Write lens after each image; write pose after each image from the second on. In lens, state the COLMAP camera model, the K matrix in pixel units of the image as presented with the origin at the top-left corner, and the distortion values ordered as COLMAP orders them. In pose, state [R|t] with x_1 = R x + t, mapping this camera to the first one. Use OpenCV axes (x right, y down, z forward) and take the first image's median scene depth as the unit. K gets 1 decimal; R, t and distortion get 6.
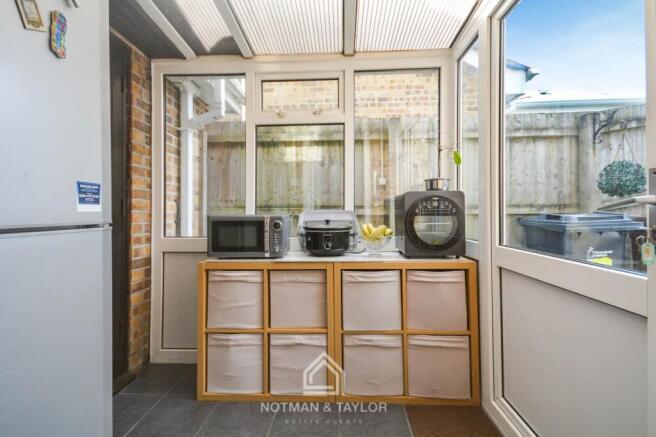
lens RADIAL K [[277.3, 0, 326.4], [0, 277.3, 207.7], [0, 0, 1]] dist [0.012548, 0.000062]
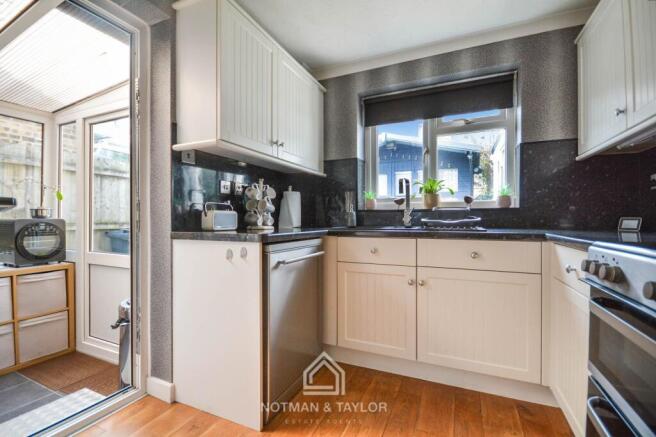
lens RADIAL K [[303.7, 0, 324.9], [0, 303.7, 218.6], [0, 0, 1]] dist [-0.001778, -0.001294]
pose [[0.371127, -0.003946, 0.928574, -0.531380], [-0.012066, 0.999886, 0.009071, -0.093511], [-0.928504, -0.014570, 0.371037, -0.965555]]
